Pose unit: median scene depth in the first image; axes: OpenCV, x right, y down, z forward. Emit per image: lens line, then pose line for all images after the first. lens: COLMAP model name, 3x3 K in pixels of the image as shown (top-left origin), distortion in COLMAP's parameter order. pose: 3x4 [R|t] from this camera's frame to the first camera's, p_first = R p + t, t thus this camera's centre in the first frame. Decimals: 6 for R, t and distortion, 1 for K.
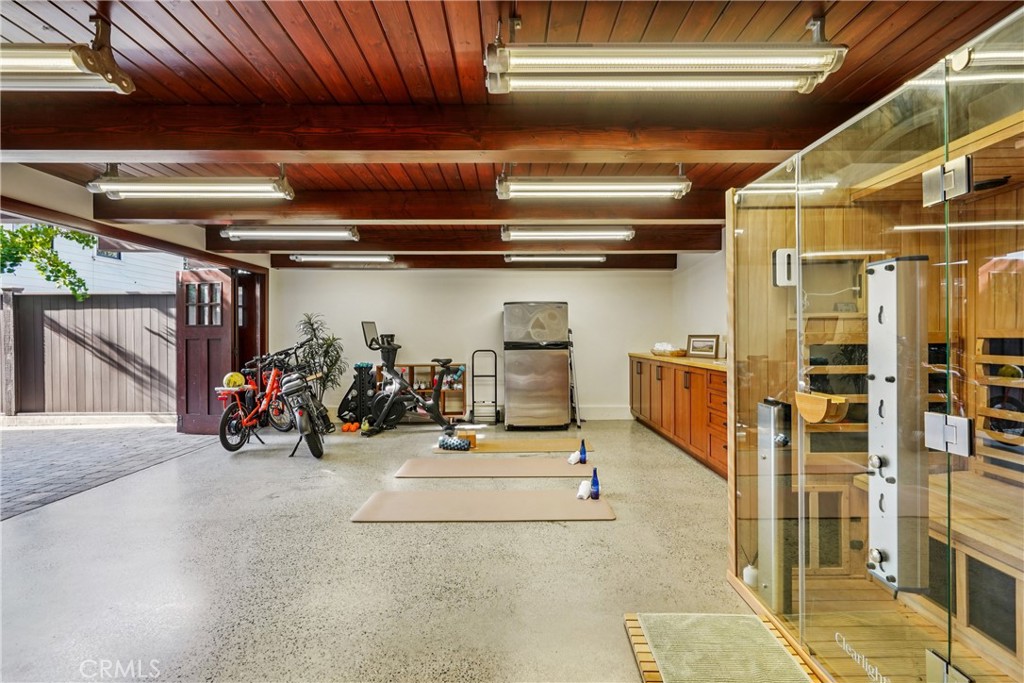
lens RADIAL K [[457.3, 0, 512.0], [0, 457.3, 341.5], [0, 0, 1]] dist [-0.007309, -0.000217]
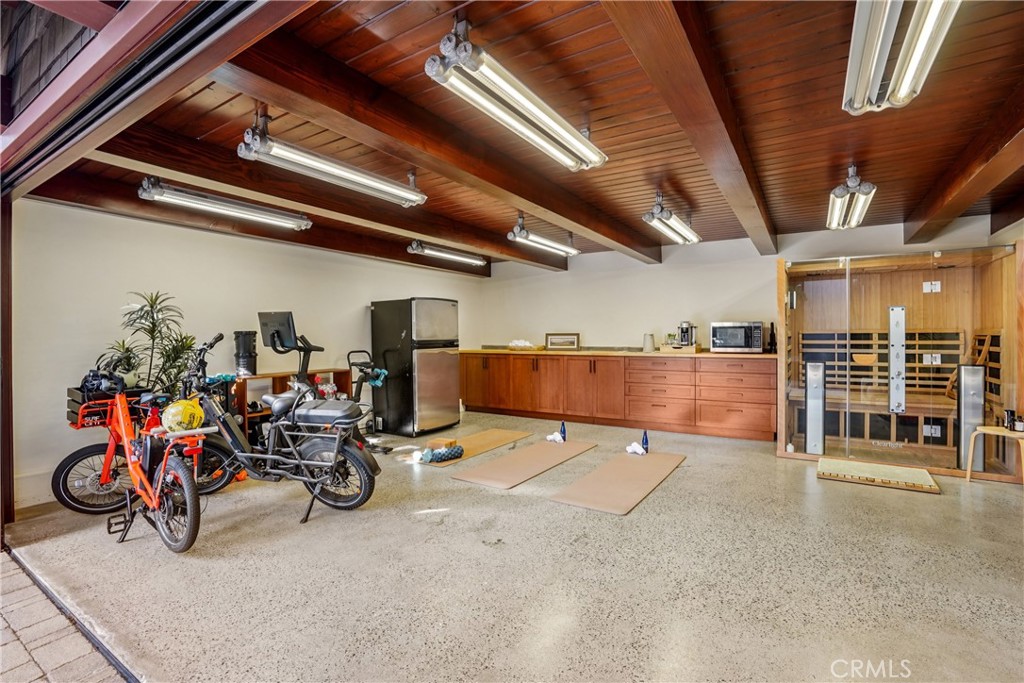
lens RADIAL K [[472.7, 0, 513.8], [0, 472.7, 327.5], [0, 0, 1]] dist [-0.006729, -0.000288]
pose [[0.533263, 0.014469, 0.845826, -0.888871], [0.011552, 0.999636, -0.024383, 0.000423], [-0.845871, 0.022773, 0.532902, 0.412005]]
